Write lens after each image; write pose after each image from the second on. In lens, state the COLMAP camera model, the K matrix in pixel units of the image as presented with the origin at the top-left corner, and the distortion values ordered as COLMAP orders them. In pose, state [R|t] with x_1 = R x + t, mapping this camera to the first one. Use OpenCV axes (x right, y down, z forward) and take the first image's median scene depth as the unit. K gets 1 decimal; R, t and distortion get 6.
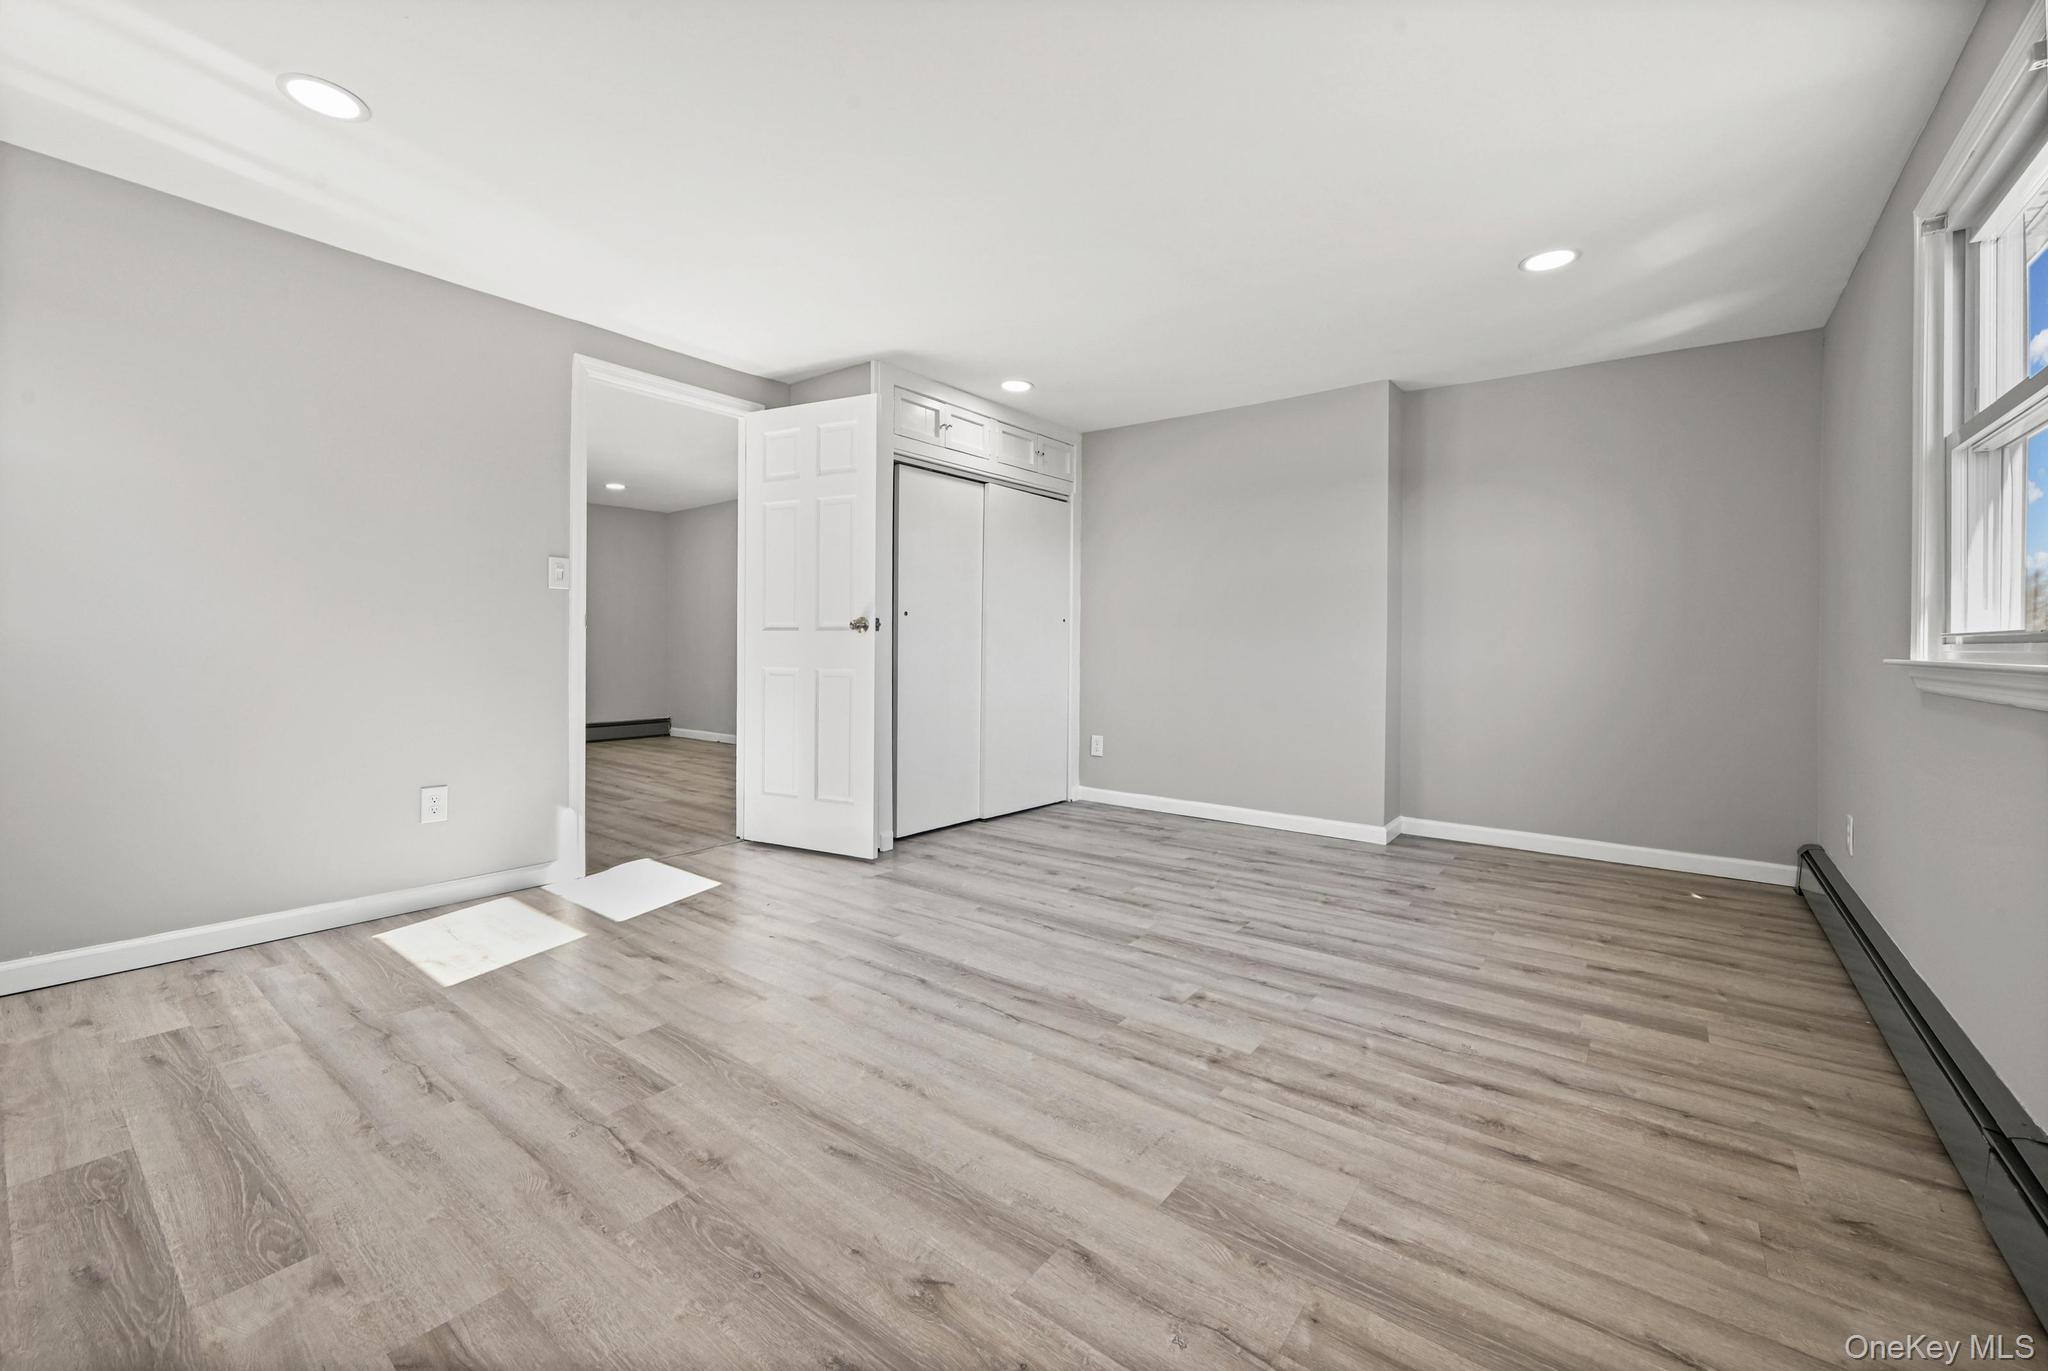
lens RADIAL K [[828.4, 0, 1023.2], [0, 828.4, 643.6], [0, 0, 1]] dist [-0.002073, 0.000098]
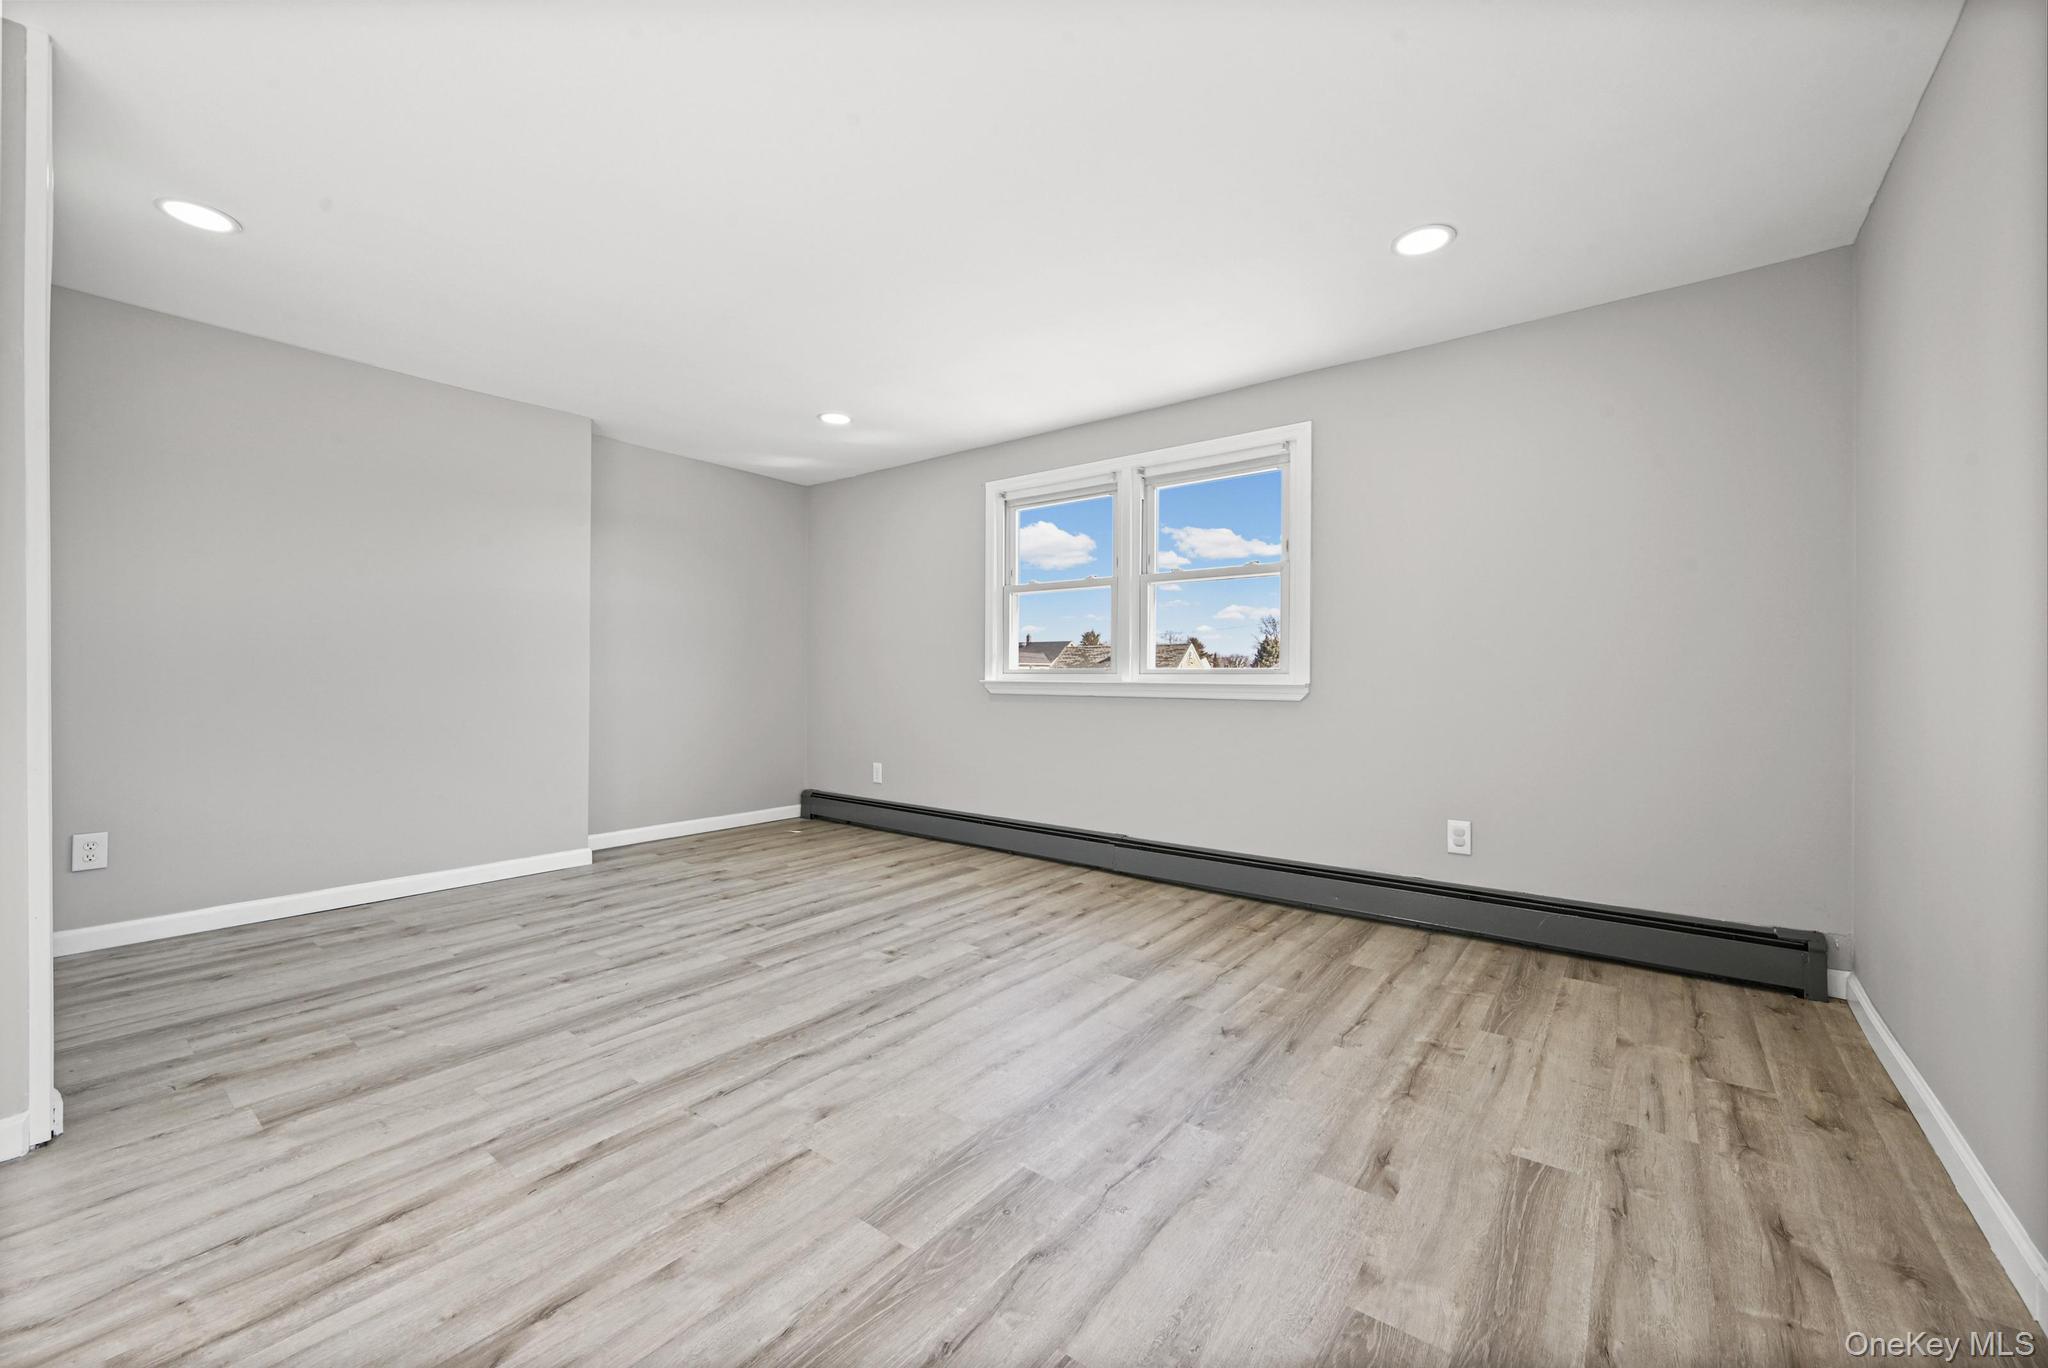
lens RADIAL K [[828.4, 0, 1029.8], [0, 828.4, 648.7], [0, 0, 1]] dist [-0.002073, 0.000098]
pose [[-0.014836, 0.024786, 0.999583, -1.079612], [-0.004050, 0.999683, -0.024848, -0.006451], [-0.999882, -0.004416, -0.014731, 0.816978]]
